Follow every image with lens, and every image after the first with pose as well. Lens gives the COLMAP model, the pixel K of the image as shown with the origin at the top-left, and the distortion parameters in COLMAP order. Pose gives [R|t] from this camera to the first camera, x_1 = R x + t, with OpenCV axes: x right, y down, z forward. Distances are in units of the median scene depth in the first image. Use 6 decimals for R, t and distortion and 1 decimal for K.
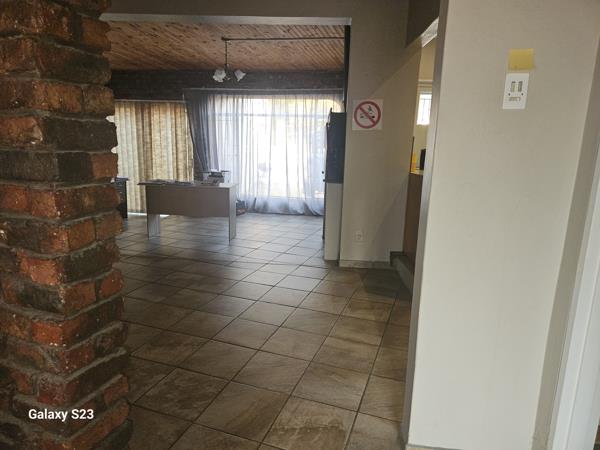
lens RADIAL K [[404.9, 0, 299.0], [0, 404.9, 225.7], [0, 0, 1]] dist [0.003842, -0.002680]
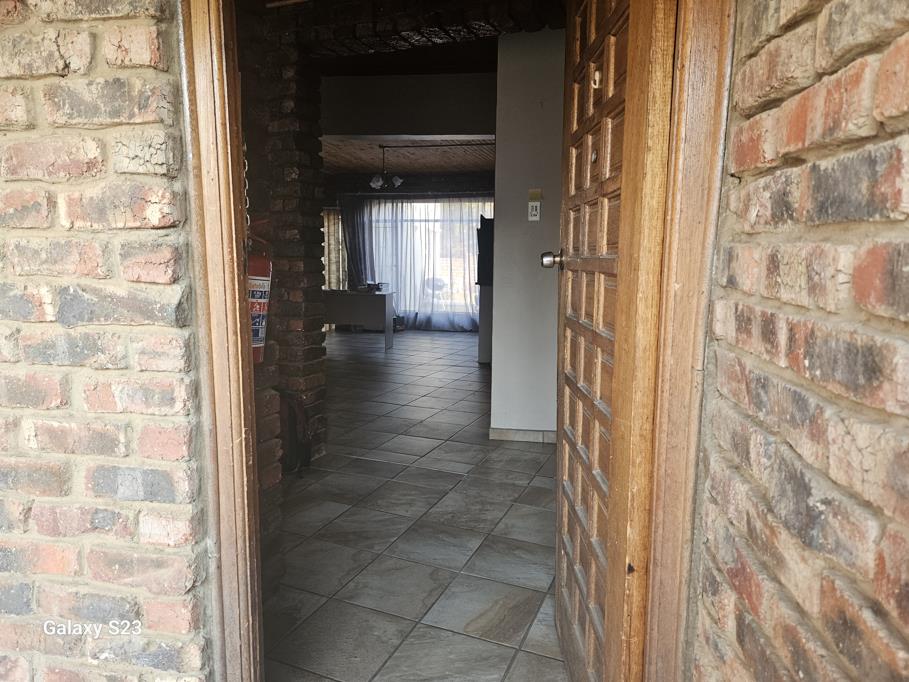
lens RADIAL K [[613.5, 0, 453.0], [0, 613.5, 342.1], [0, 0, 1]] dist [0.003842, -0.002680]
pose [[0.997490, -0.007066, -0.070458, 0.069089], [0.002564, 0.997960, -0.063793, 0.084781], [0.070765, 0.063452, 0.995473, -0.340654]]
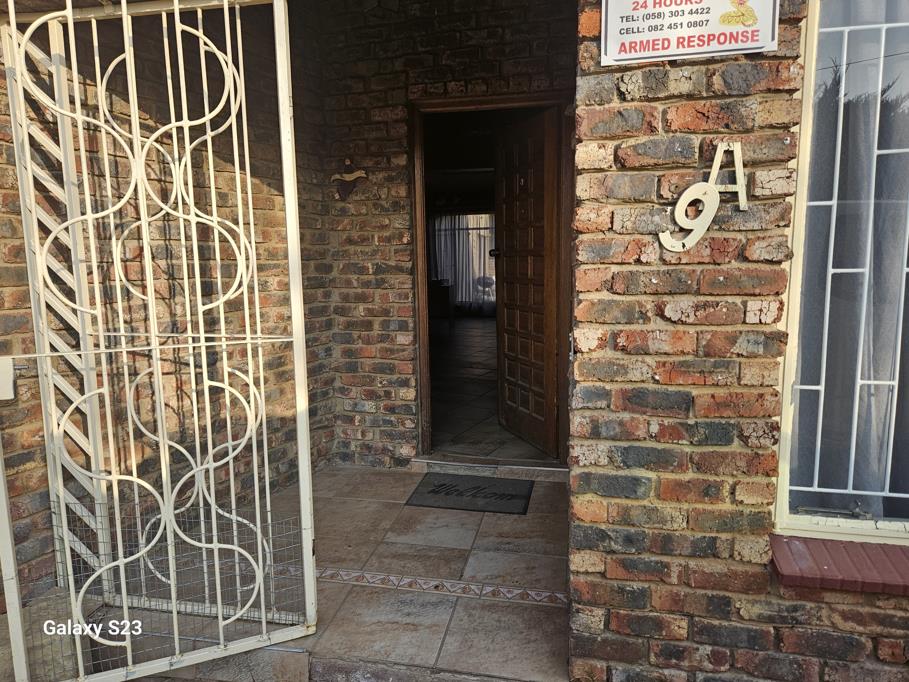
lens RADIAL K [[613.5, 0, 453.0], [0, 613.5, 342.1], [0, 0, 1]] dist [0.003842, -0.002680]
pose [[0.988364, -0.019931, -0.150795, 0.098766], [0.009486, 0.997525, -0.069672, 0.163592], [0.151811, 0.067430, 0.986107, -0.687740]]
